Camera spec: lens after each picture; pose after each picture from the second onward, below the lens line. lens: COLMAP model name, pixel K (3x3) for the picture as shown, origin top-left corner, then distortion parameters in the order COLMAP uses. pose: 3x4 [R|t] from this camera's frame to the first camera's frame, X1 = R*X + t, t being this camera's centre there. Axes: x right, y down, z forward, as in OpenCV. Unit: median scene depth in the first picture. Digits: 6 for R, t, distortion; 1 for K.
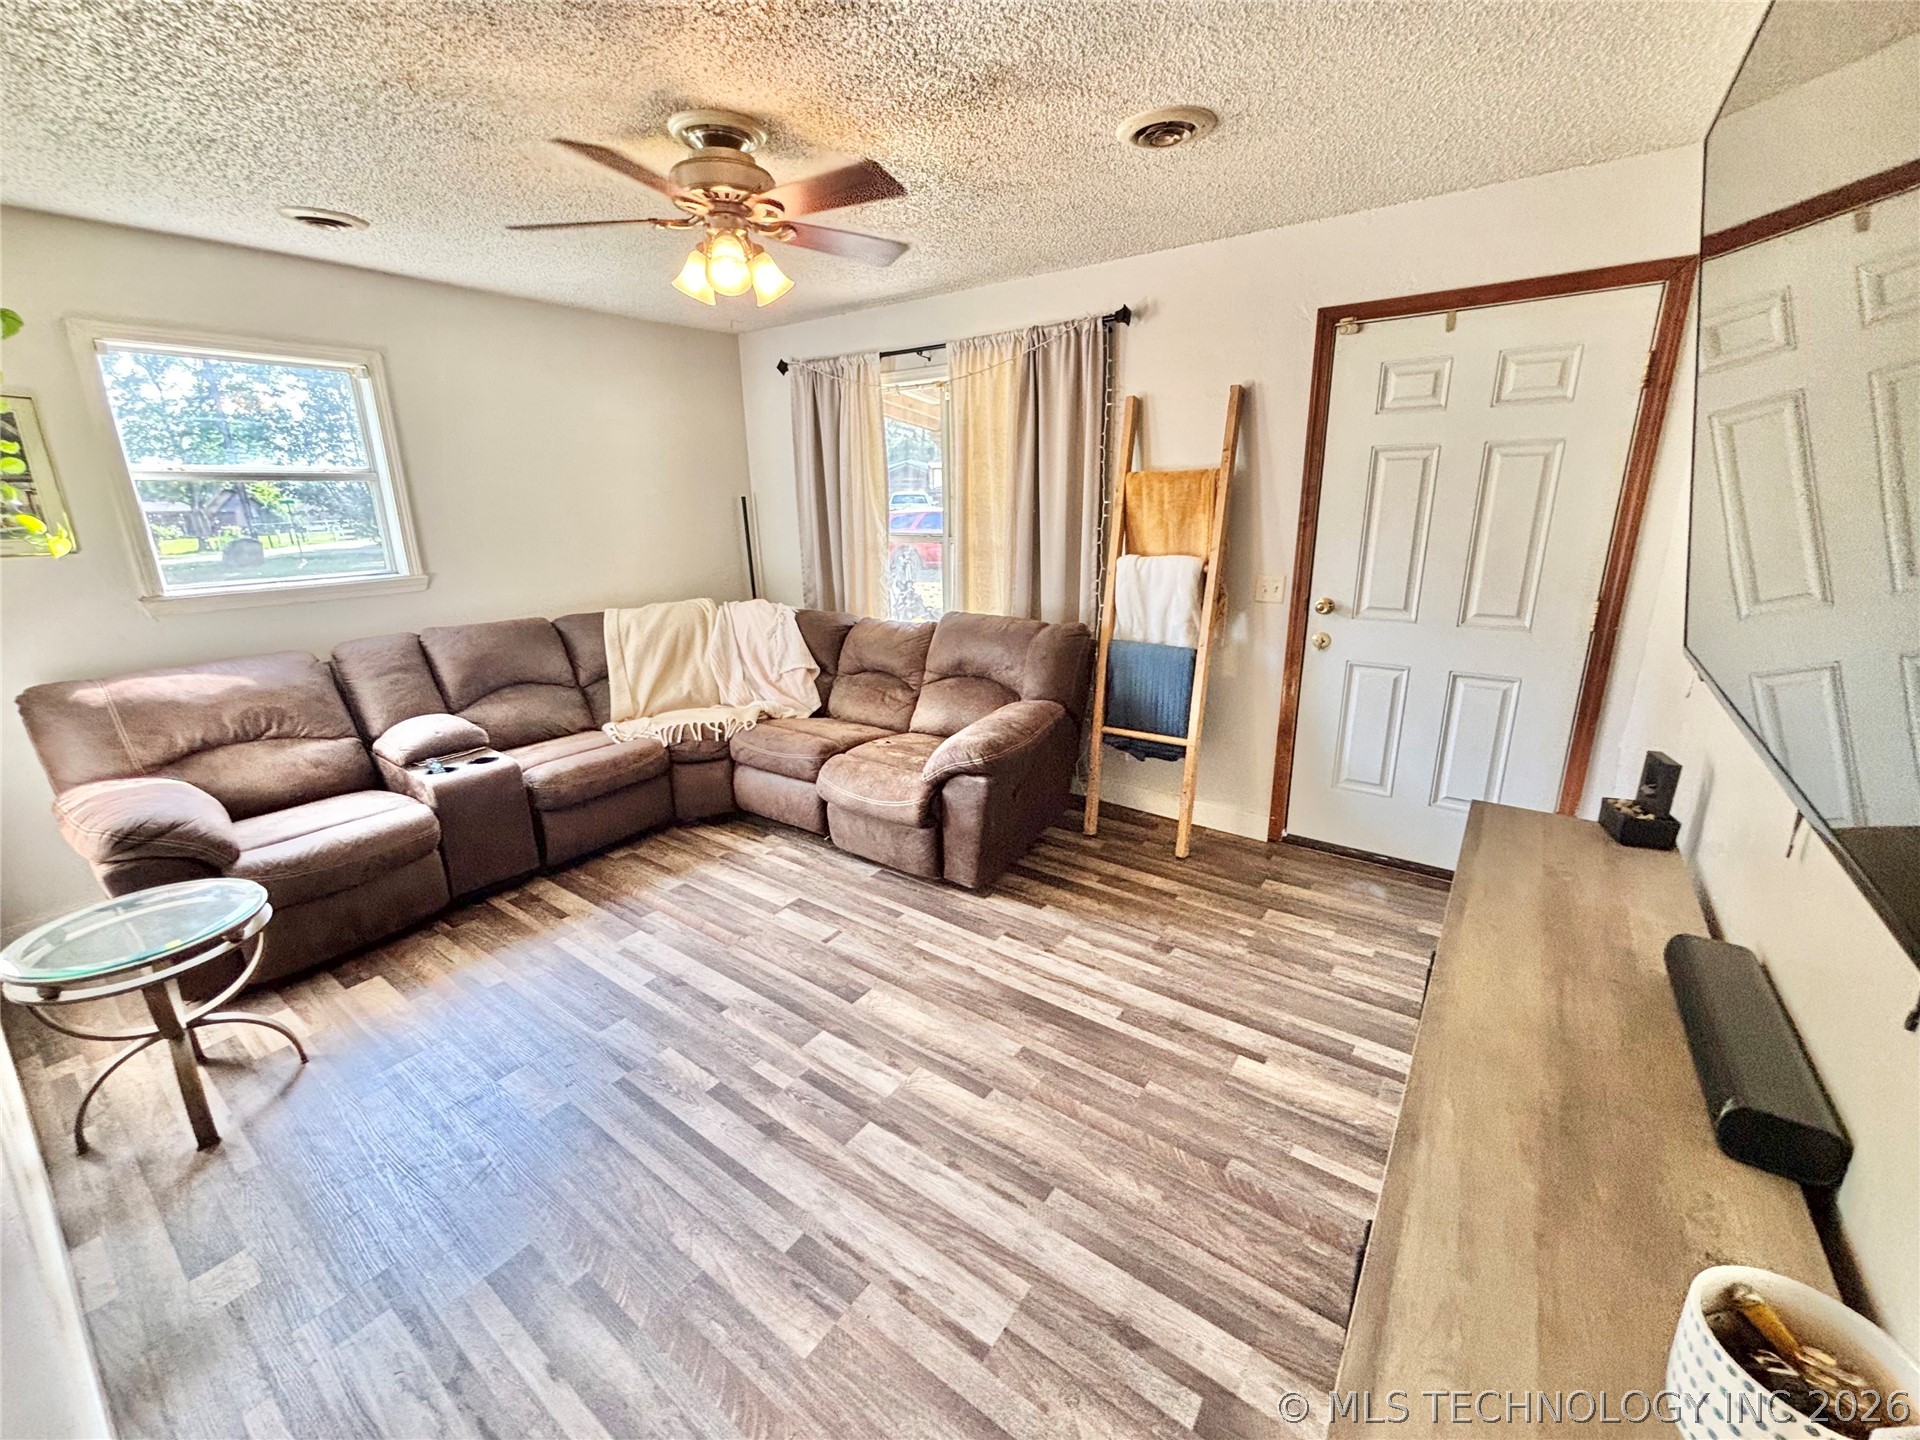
lens RADIAL K [[781.8, 0, 958.7], [0, 781.8, 711.2], [0, 0, 1]] dist [0.000041, -0.000769]
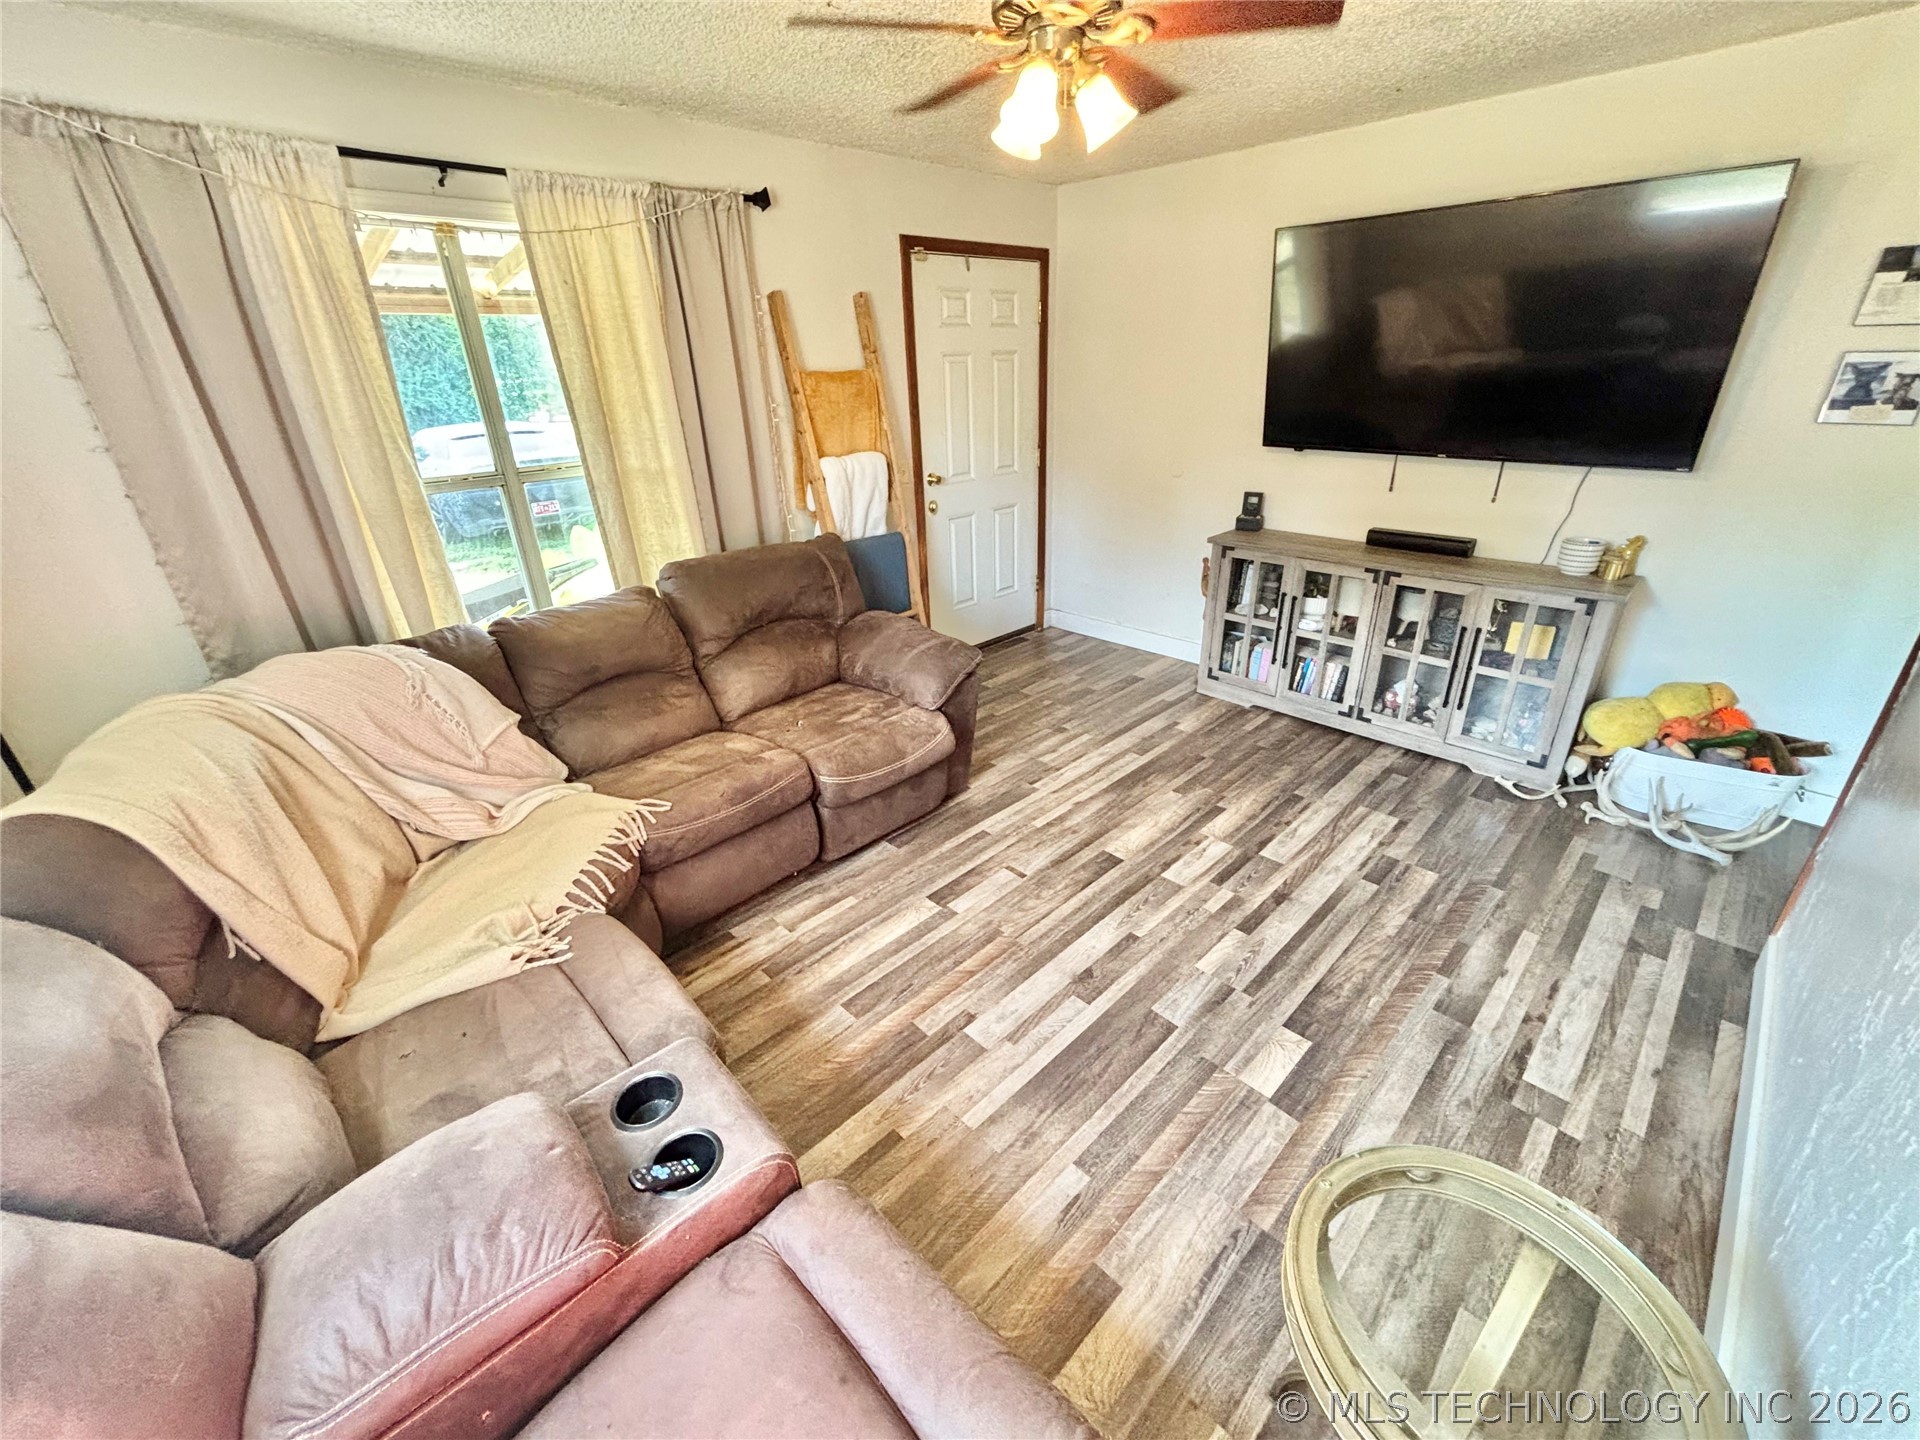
lens RADIAL K [[781.8, 0, 958.7], [0, 781.8, 711.2], [0, 0, 1]] dist [0.000041, -0.000769]
pose [[0.167612, -0.397493, 0.902167, -1.073024], [0.291846, 0.894102, 0.339718, -0.267179], [-0.941665, 0.206353, 0.265868, 0.846324]]
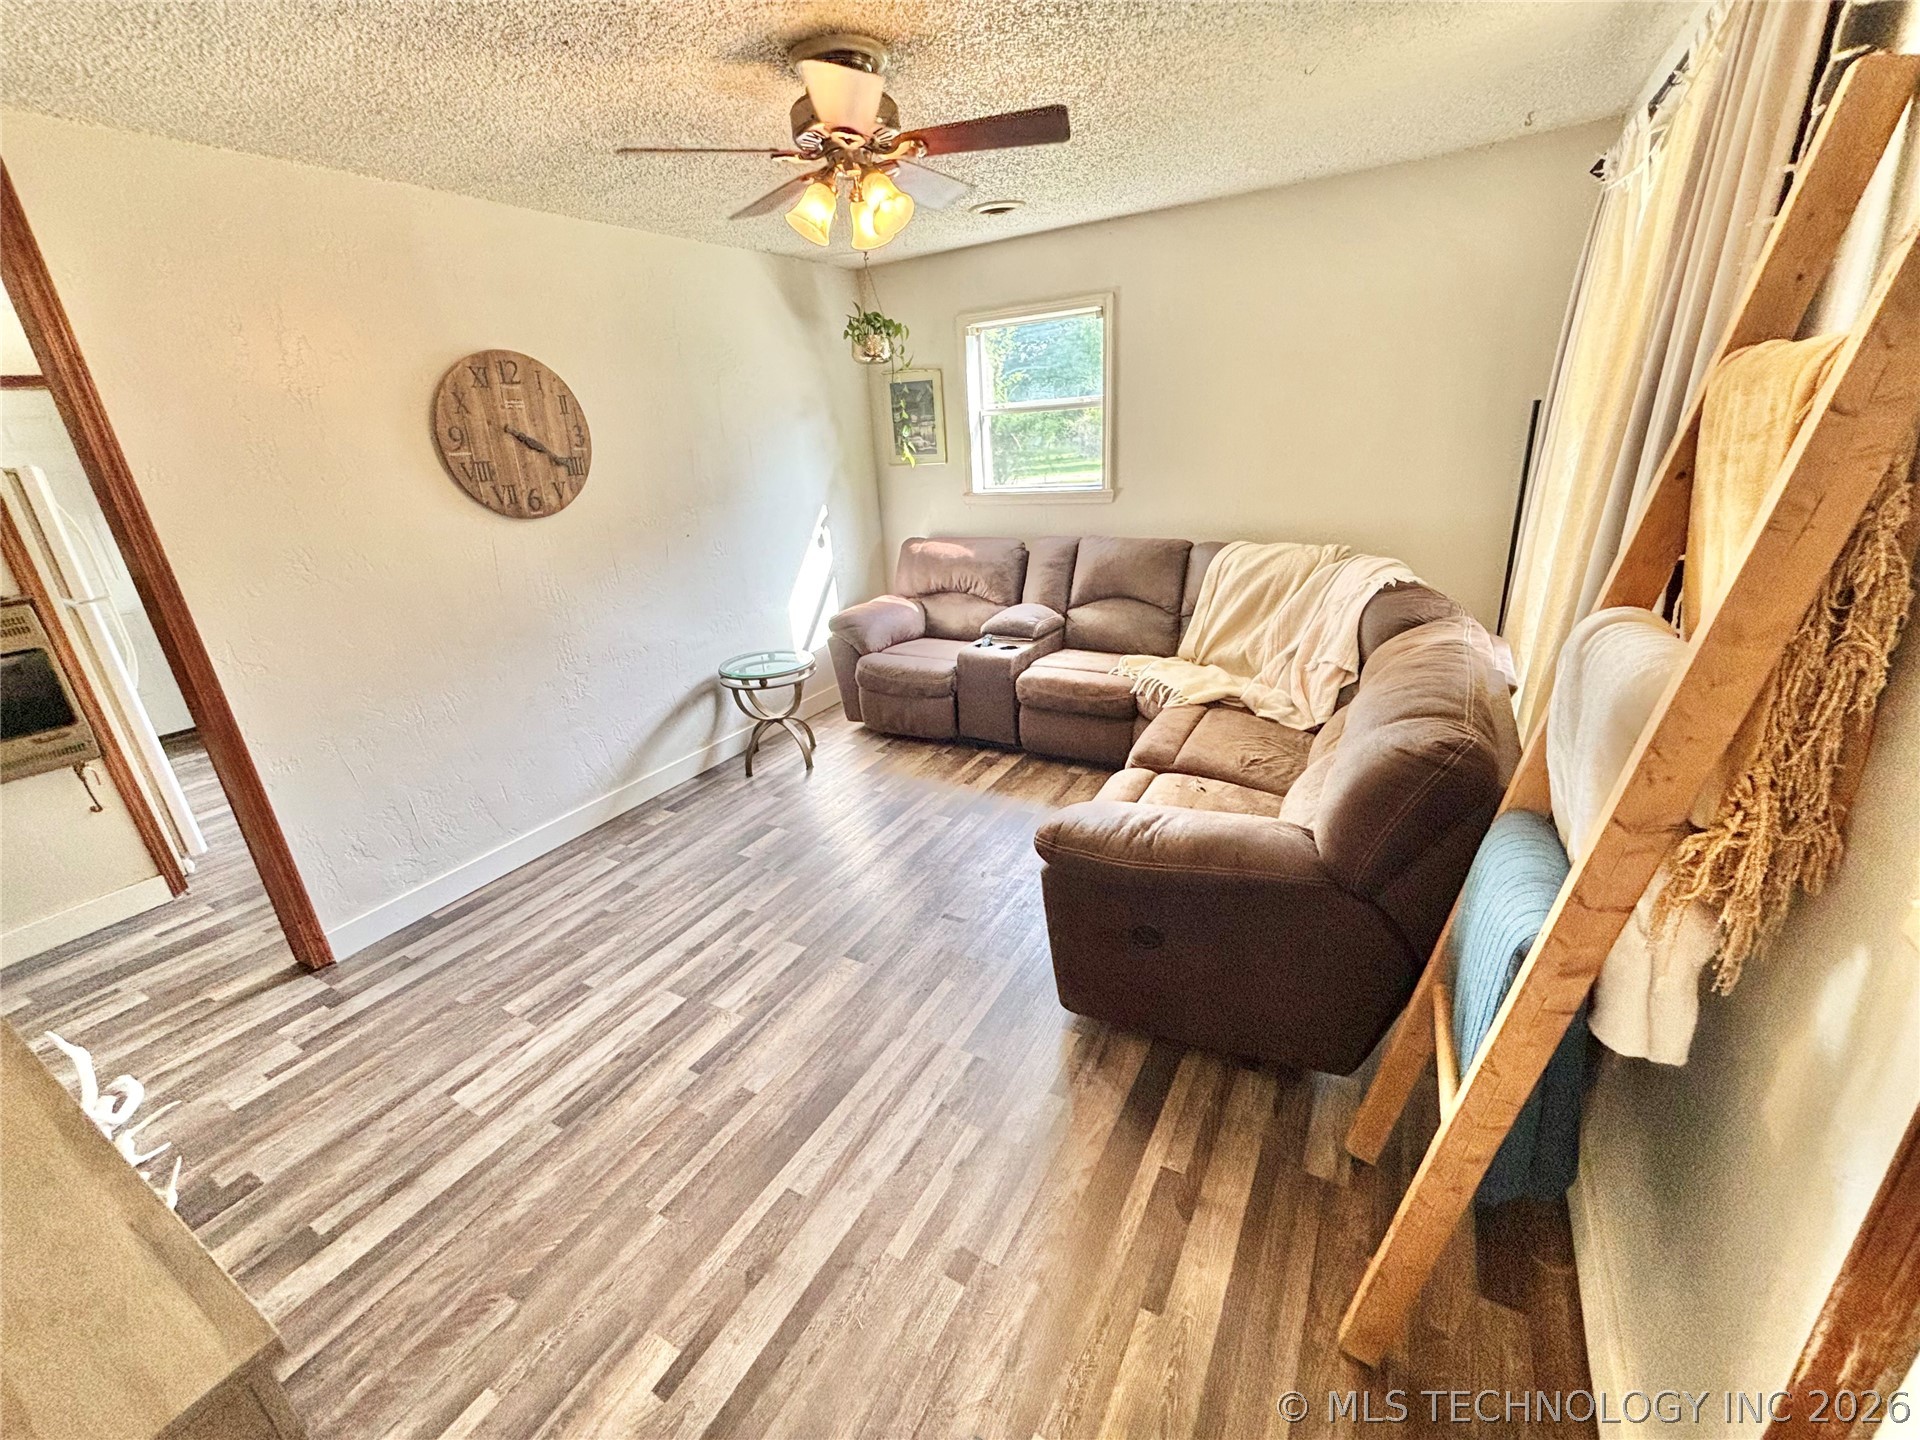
lens RADIAL K [[765.6, 0, 963.5], [0, 765.6, 717.0], [0, 0, 1]] dist [0.001654, 0.000340]
pose [[0.111940, 0.361501, -0.925628, 0.683588], [-0.206393, 0.919627, 0.334197, -0.281670], [0.972045, 0.153633, 0.177555, 0.890671]]
